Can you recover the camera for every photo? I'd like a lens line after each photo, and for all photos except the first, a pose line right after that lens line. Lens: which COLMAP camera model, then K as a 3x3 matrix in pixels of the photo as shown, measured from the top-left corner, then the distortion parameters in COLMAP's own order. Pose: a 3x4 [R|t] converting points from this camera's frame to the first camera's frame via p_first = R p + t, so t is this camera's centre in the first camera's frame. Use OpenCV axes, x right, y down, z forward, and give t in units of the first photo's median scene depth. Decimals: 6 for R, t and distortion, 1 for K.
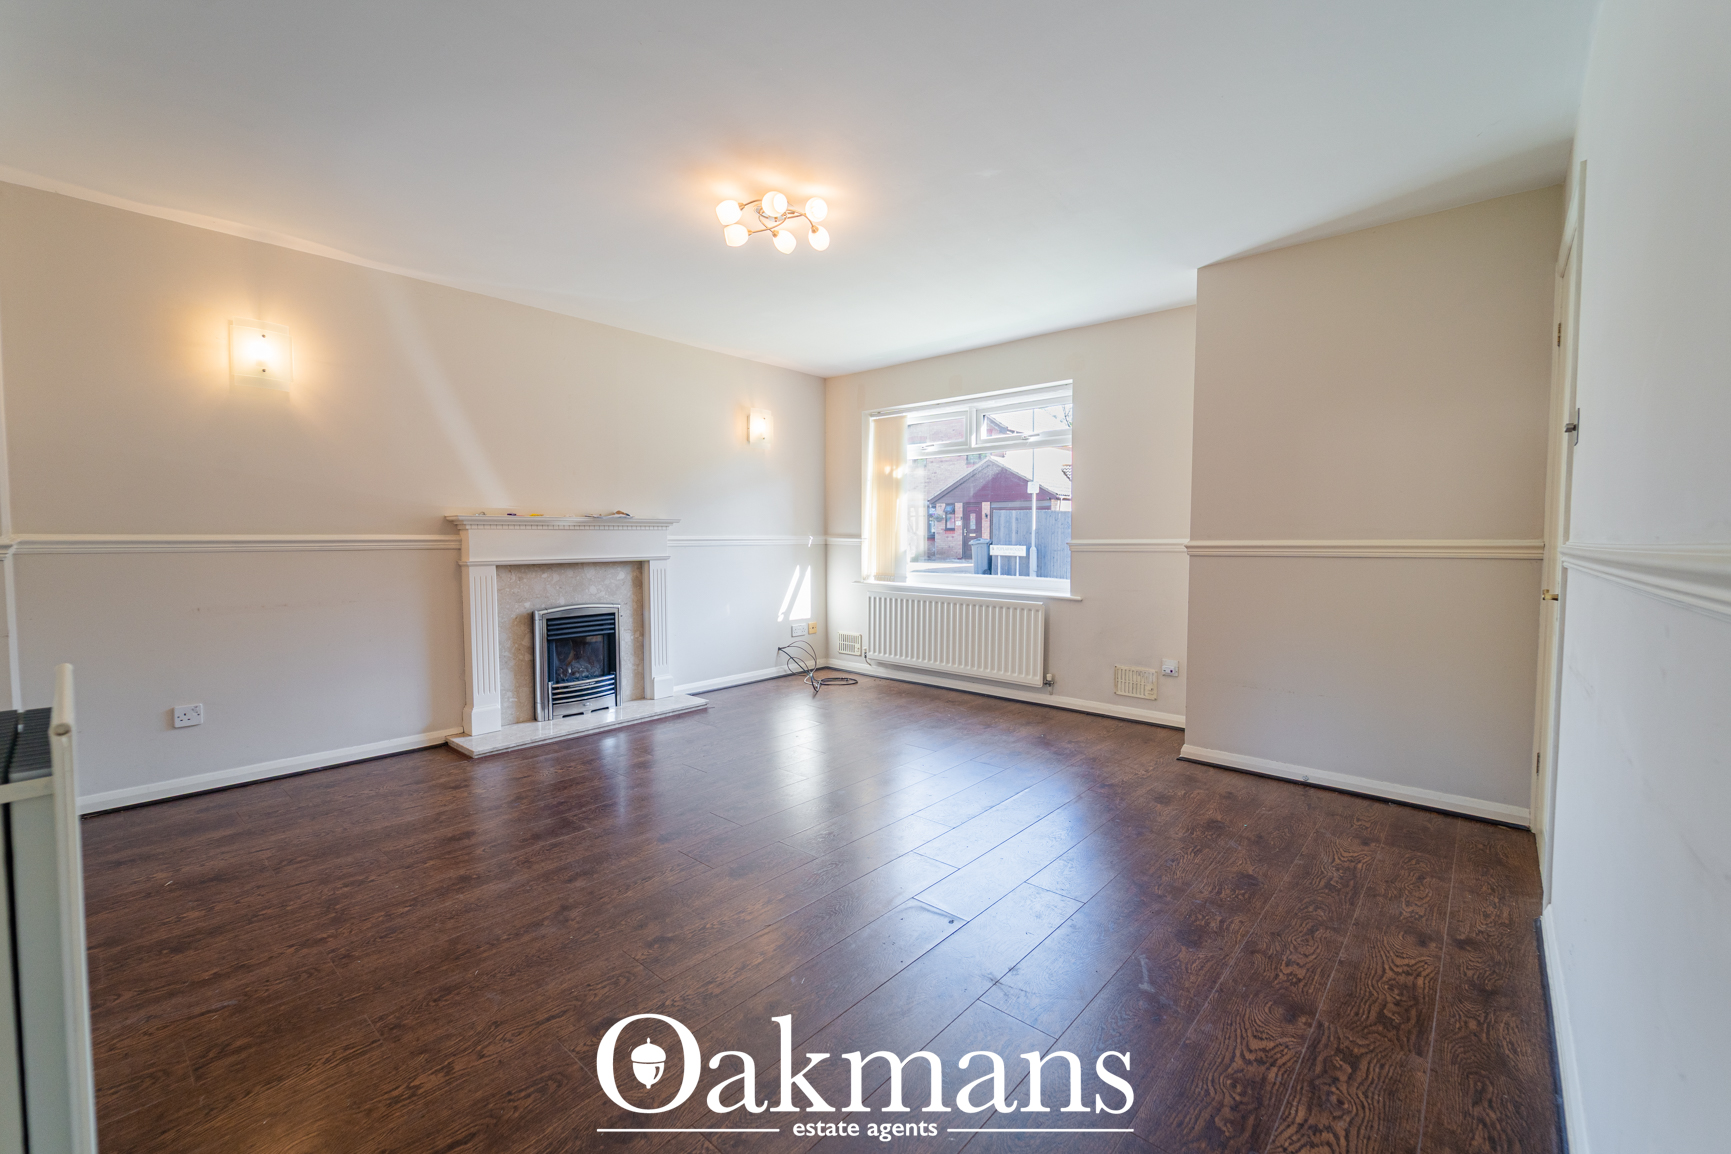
lens RADIAL K [[698.4, 0, 864.3], [0, 698.4, 569.7], [0, 0, 1]] dist [0.001971, -0.002069]
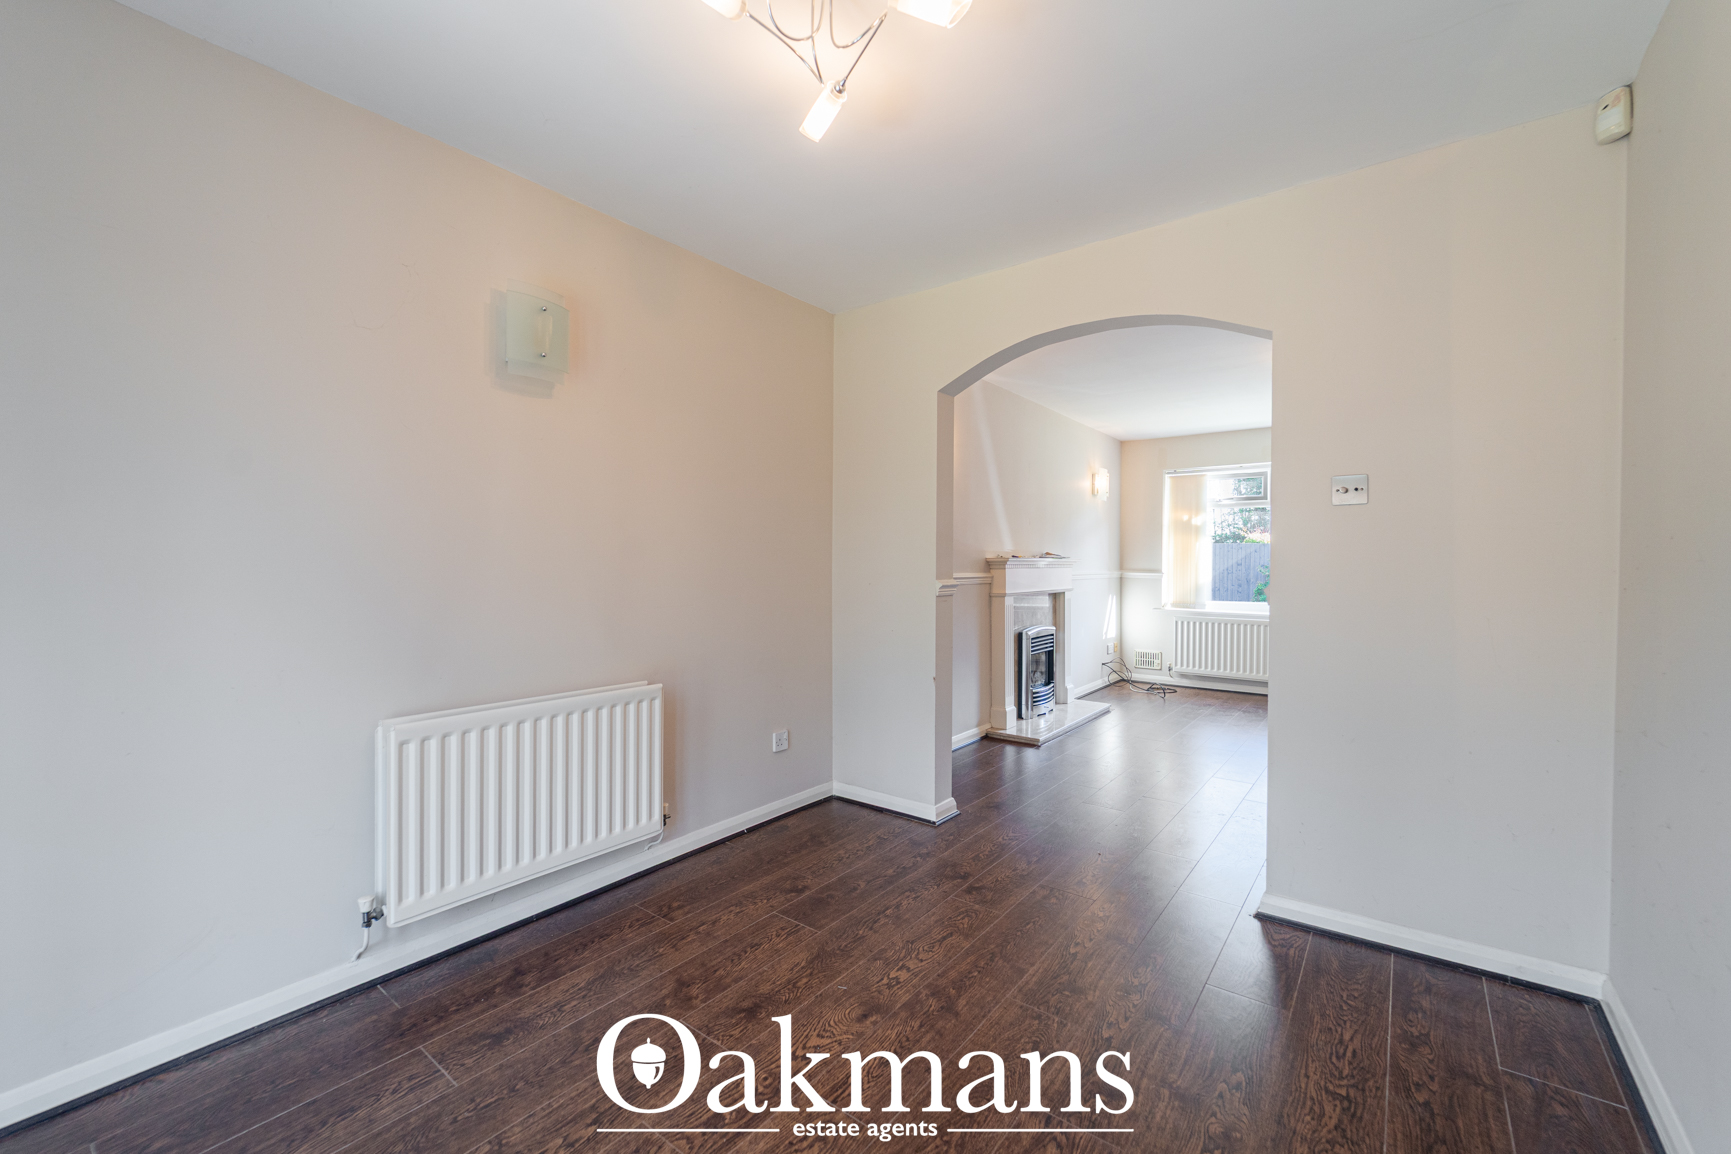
lens RADIAL K [[698.4, 0, 861.4], [0, 698.4, 577.0], [0, 0, 1]] dist [0.001971, -0.002069]
pose [[0.998093, 0.002854, 0.061670, -0.780450], [-0.001204, 0.999641, -0.026771, -0.005810], [-0.061724, 0.026645, 0.997738, -0.234471]]
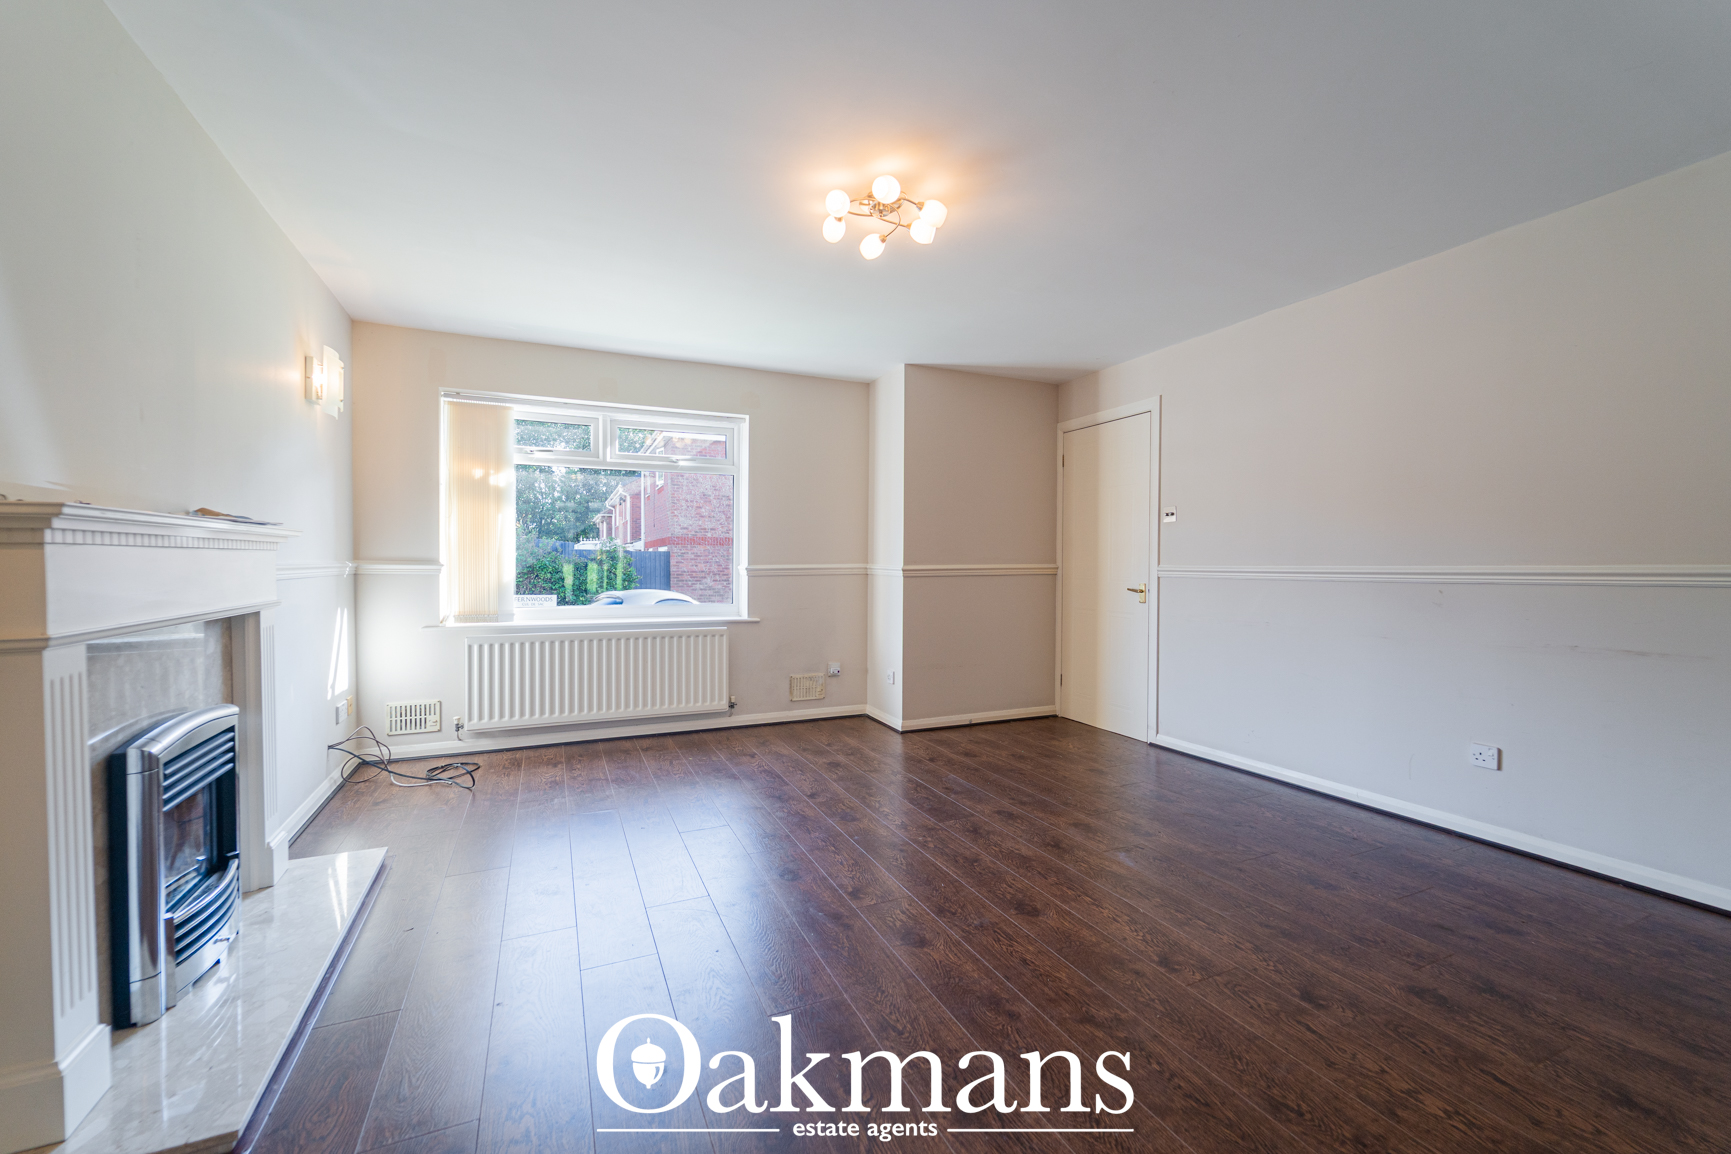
lens RADIAL K [[698.4, 0, 852.5], [0, 698.4, 565.8], [0, 0, 1]] dist [0.001971, -0.002069]
pose [[0.420021, -0.006068, 0.907494, -0.609787], [0.041831, 0.999044, -0.012681, -0.021790], [-0.906550, 0.043288, 0.419873, 0.421420]]
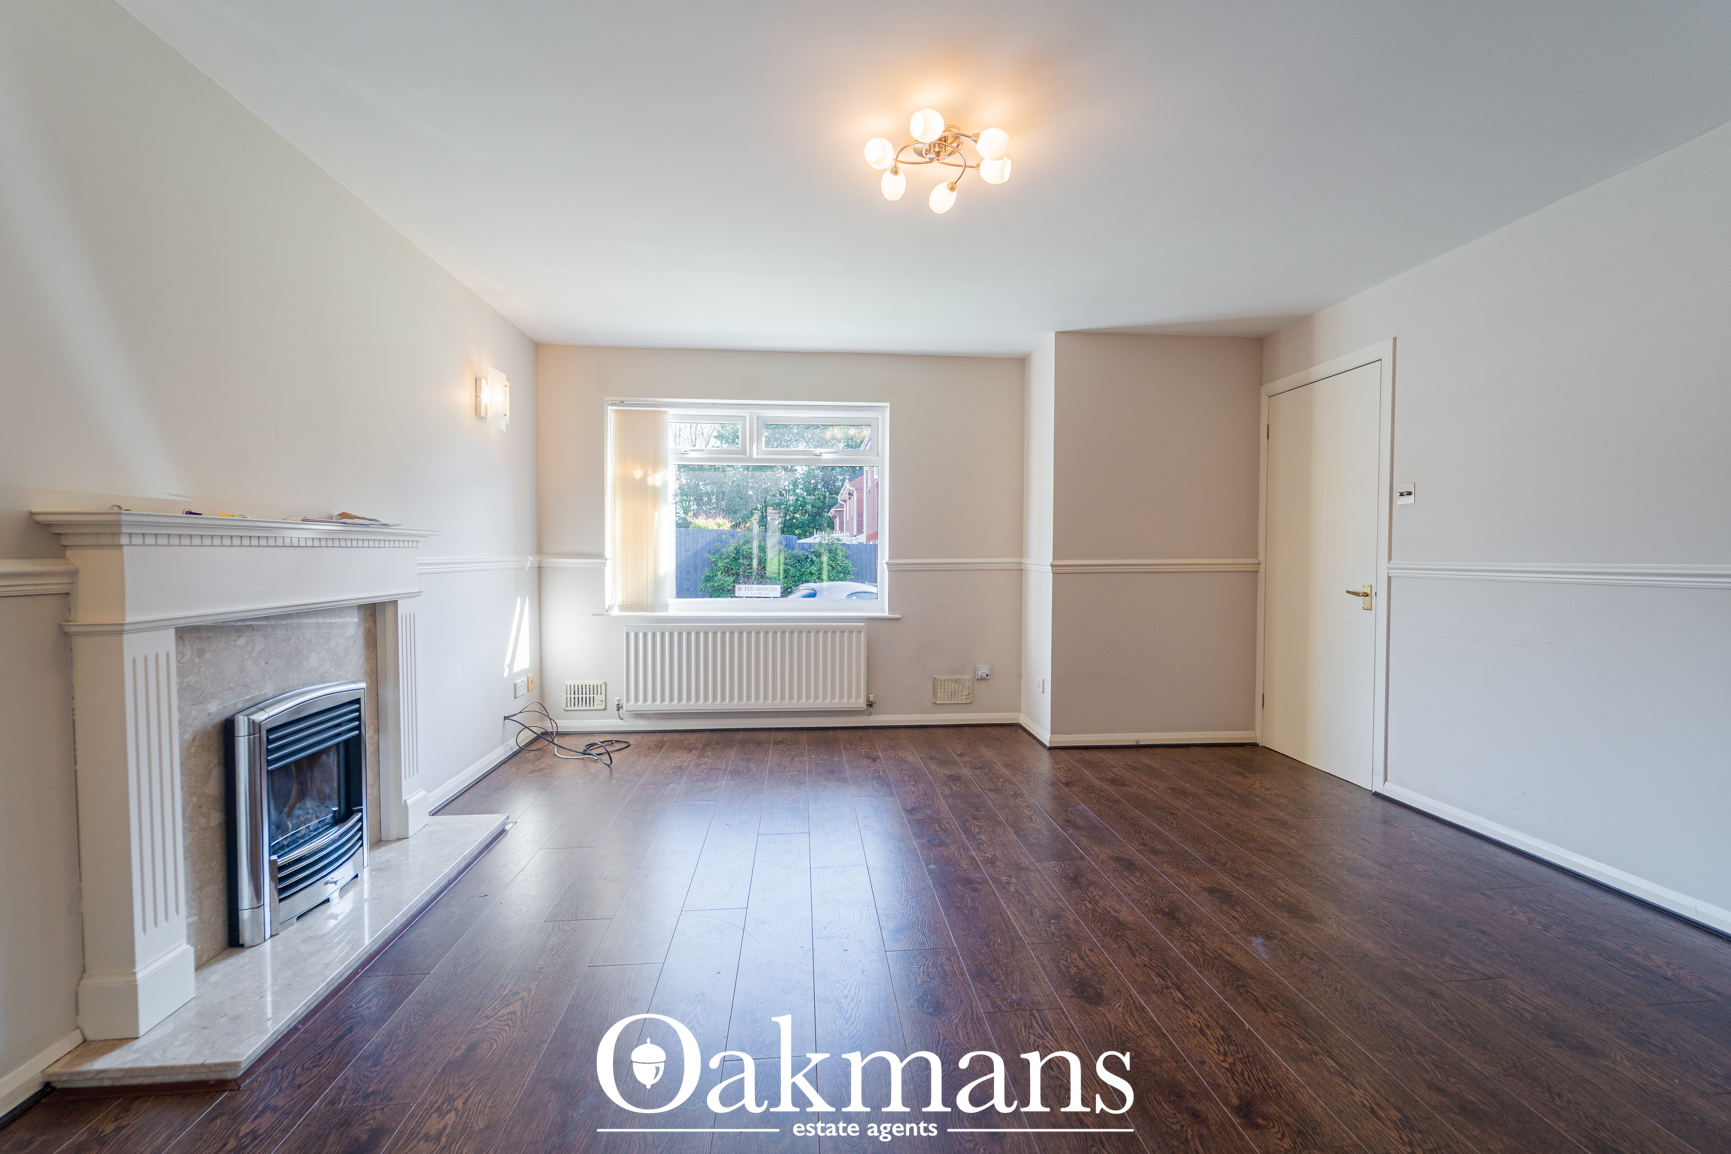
lens RADIAL K [[698.4, 0, 854.4], [0, 698.4, 567.2], [0, 0, 1]] dist [0.001971, -0.002069]
pose [[0.695376, -0.014783, 0.718494, -0.480306], [0.033353, 0.999375, -0.011719, -0.021673], [-0.717871, 0.032113, 0.695435, 0.335451]]
